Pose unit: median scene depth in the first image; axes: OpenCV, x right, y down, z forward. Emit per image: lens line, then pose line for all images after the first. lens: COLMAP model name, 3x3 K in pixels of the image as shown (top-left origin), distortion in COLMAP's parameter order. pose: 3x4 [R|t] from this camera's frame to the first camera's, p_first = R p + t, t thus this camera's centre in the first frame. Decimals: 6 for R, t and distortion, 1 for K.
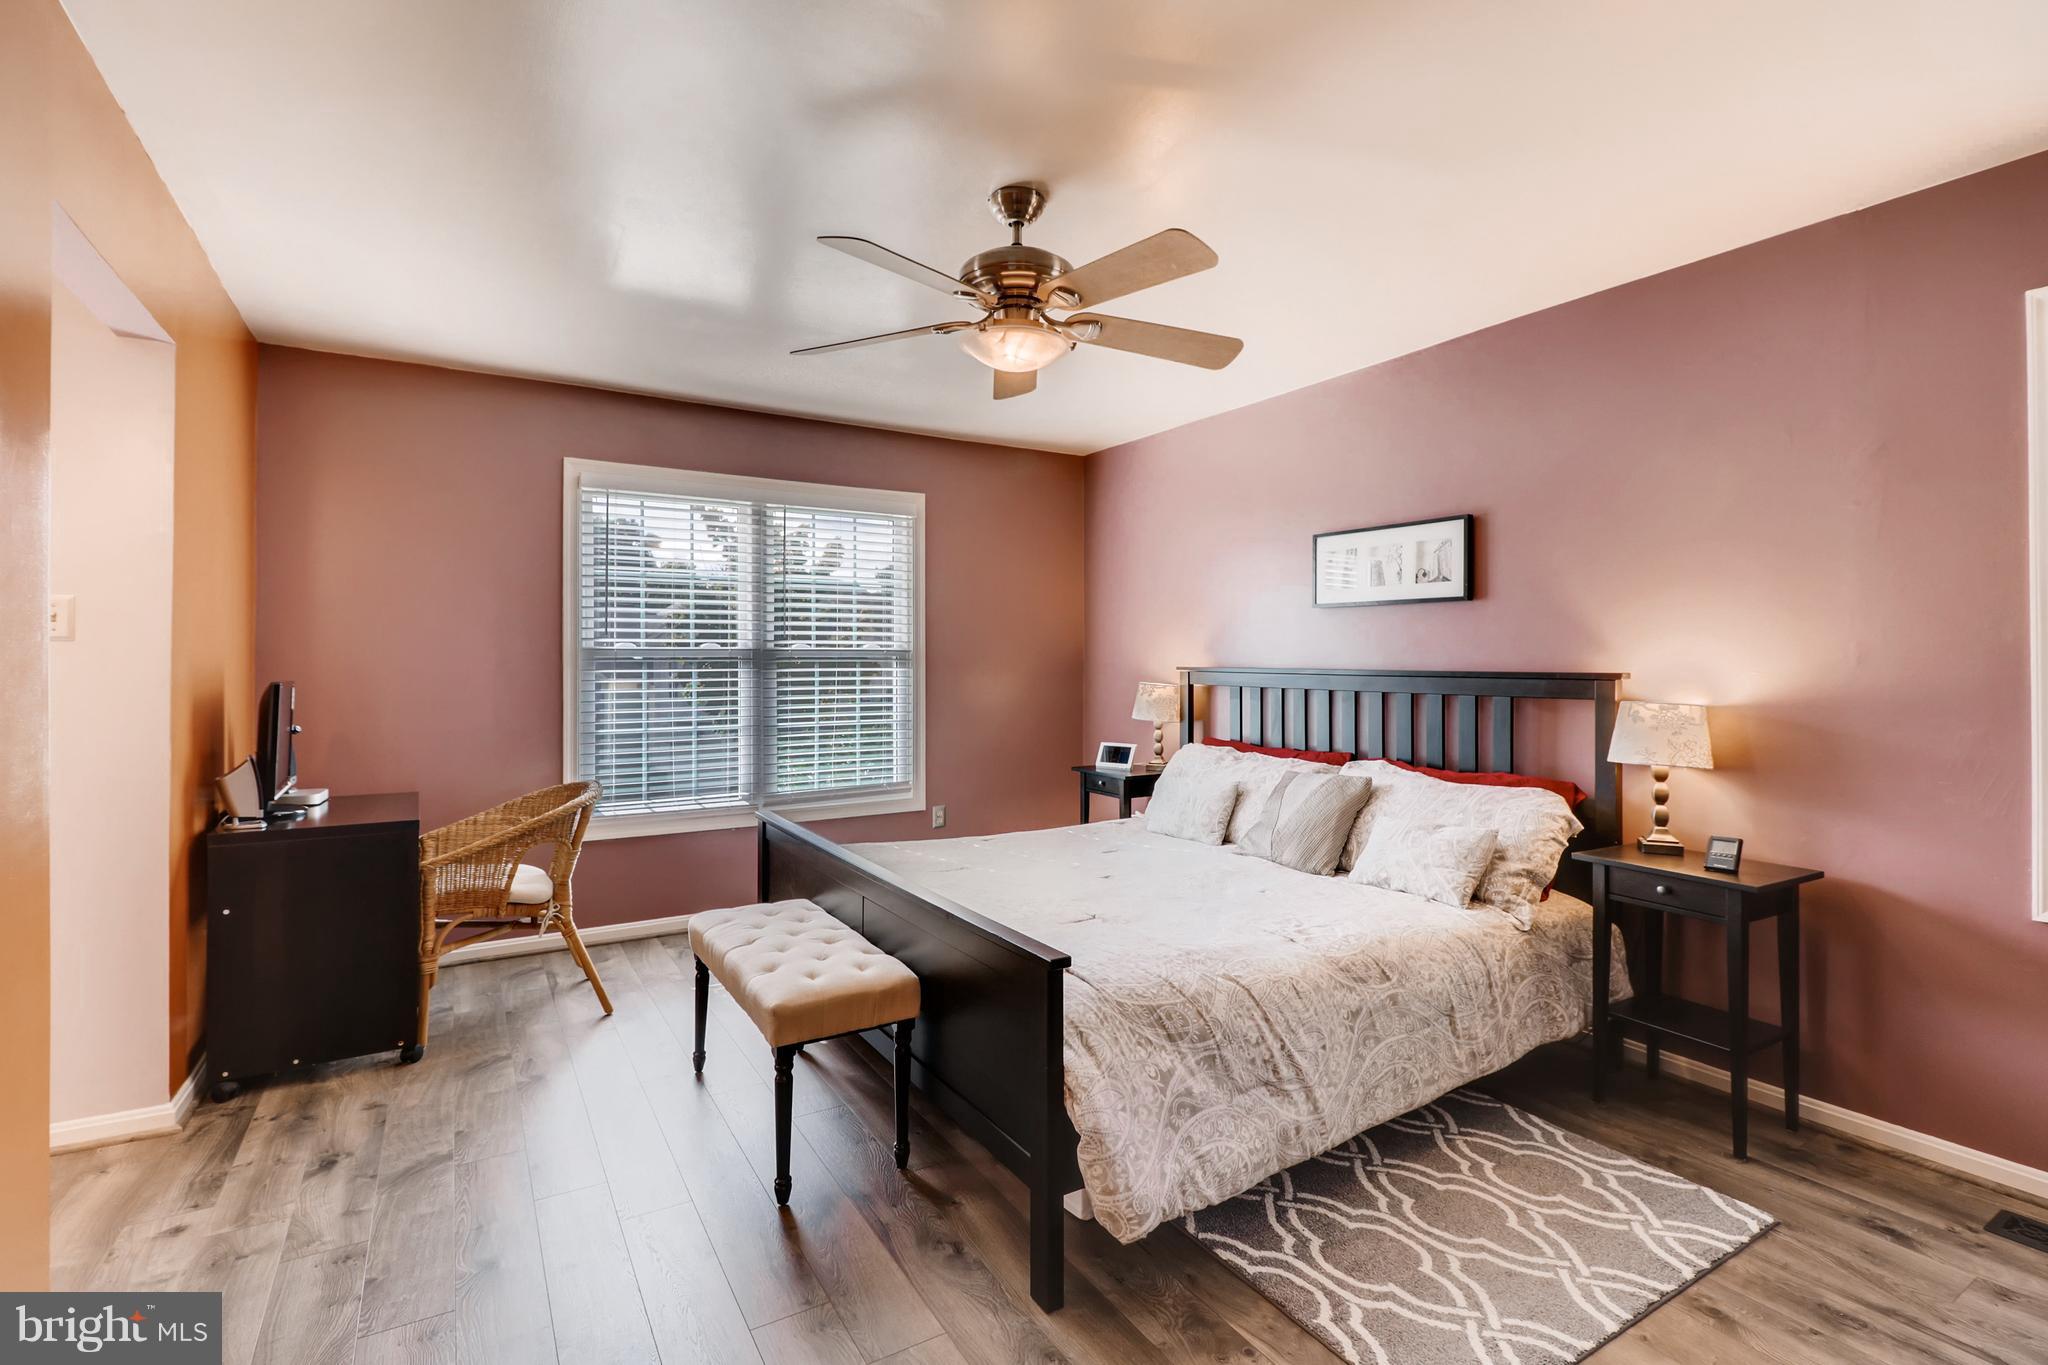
lens RADIAL K [[943.4, 0, 1026.2], [0, 943.4, 675.3], [0, 0, 1]] dist [-0.000268, -0.002137]
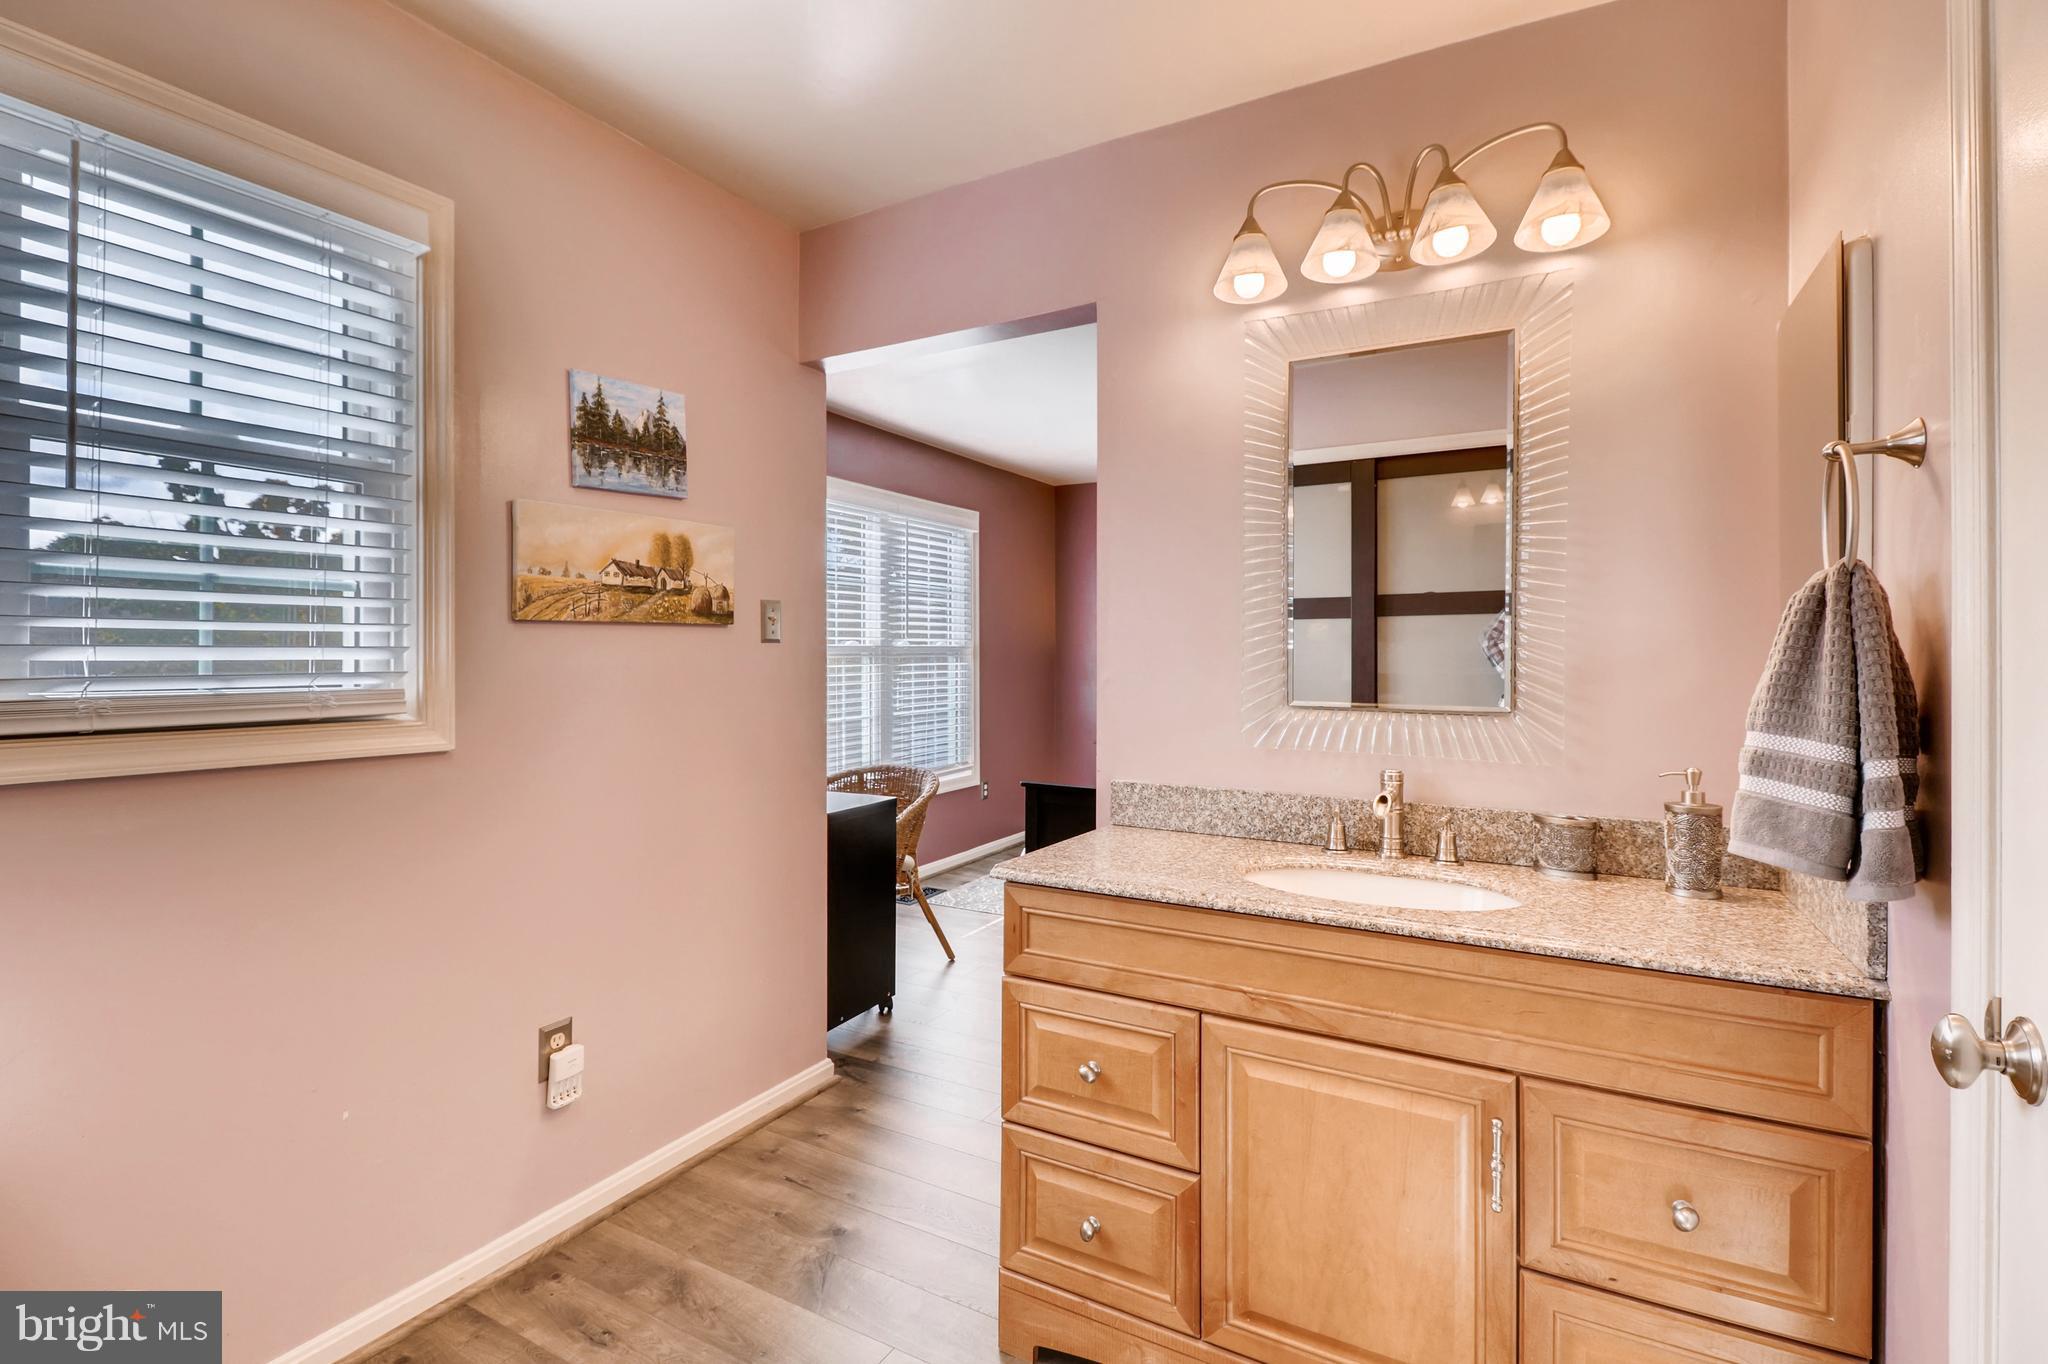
lens RADIAL K [[943.4, 0, 1025.8], [0, 943.4, 666.7], [0, 0, 1]] dist [-0.000268, -0.002137]
pose [[0.875130, -0.008439, 0.483814, -0.618005], [0.009793, 0.999952, -0.000273, -0.001488], [-0.483789, 0.004977, 0.875171, -0.042964]]
